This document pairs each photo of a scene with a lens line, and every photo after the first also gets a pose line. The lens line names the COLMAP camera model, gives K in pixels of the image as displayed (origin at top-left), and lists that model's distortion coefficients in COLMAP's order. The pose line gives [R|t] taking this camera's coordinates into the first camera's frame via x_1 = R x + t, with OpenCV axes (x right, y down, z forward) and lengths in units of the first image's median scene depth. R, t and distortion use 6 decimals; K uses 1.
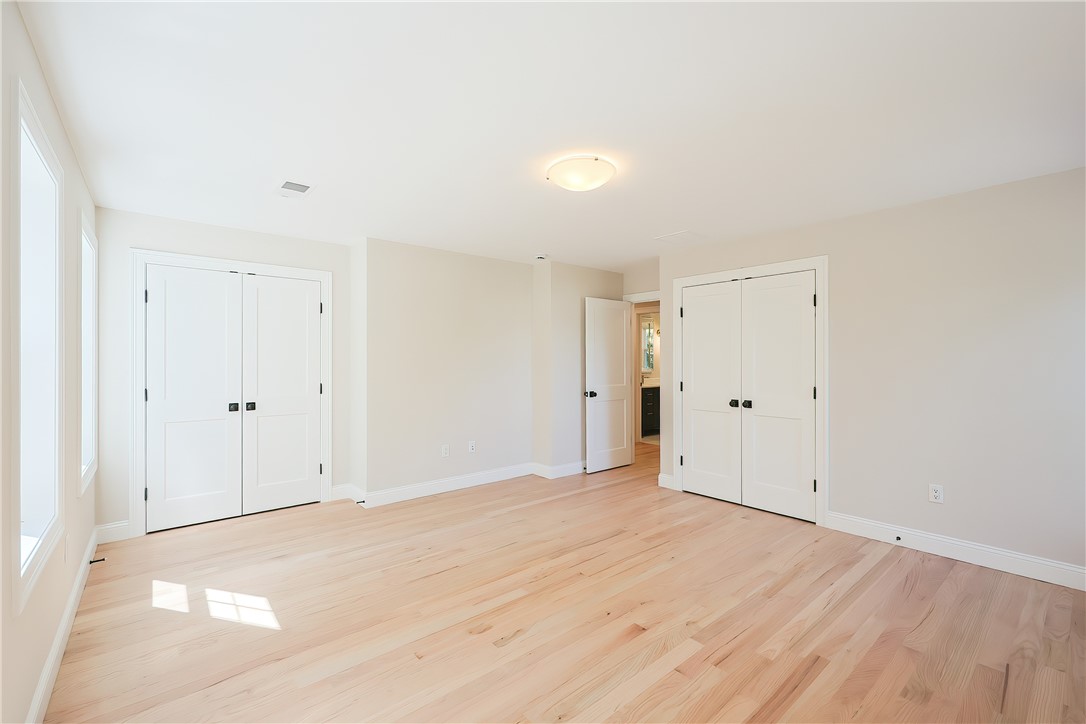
lens RADIAL K [[465.4, 0, 552.1], [0, 465.4, 362.1], [0, 0, 1]] dist [-0.000996, -0.000071]
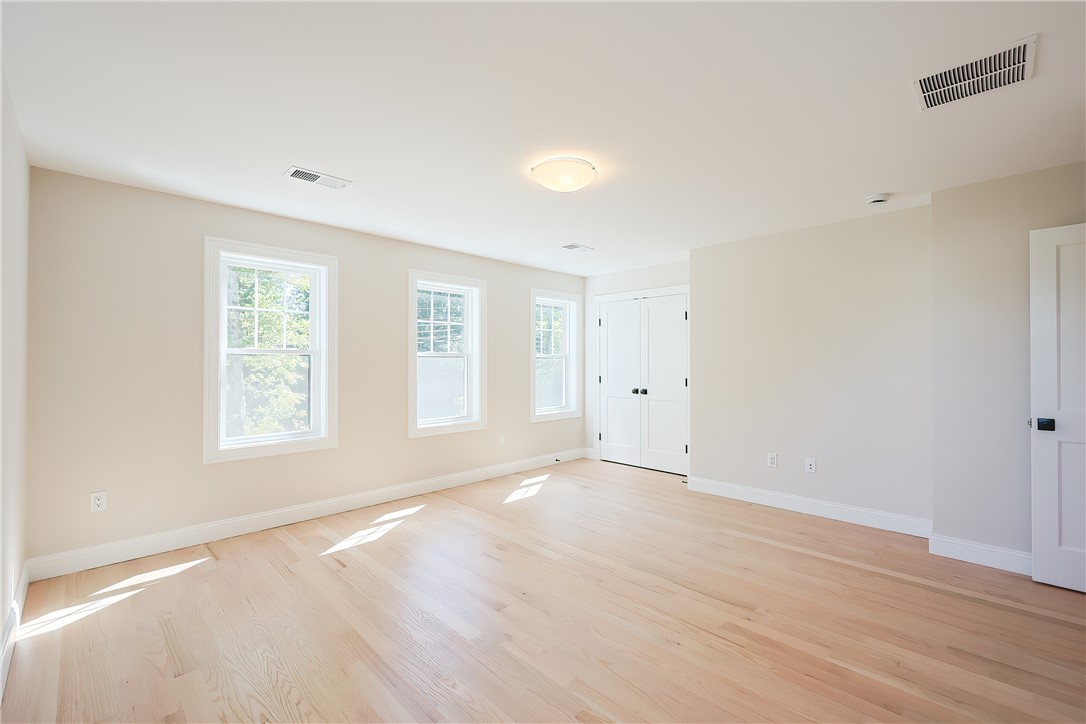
lens RADIAL K [[465.4, 0, 552.1], [0, 465.4, 362.1], [0, 0, 1]] dist [-0.000996, -0.000071]
pose [[0.079296, 0.000517, -0.996851, 0.703592], [-0.004324, 0.999991, 0.000174, 0.005729], [0.996842, 0.004297, 0.079298, 0.577087]]
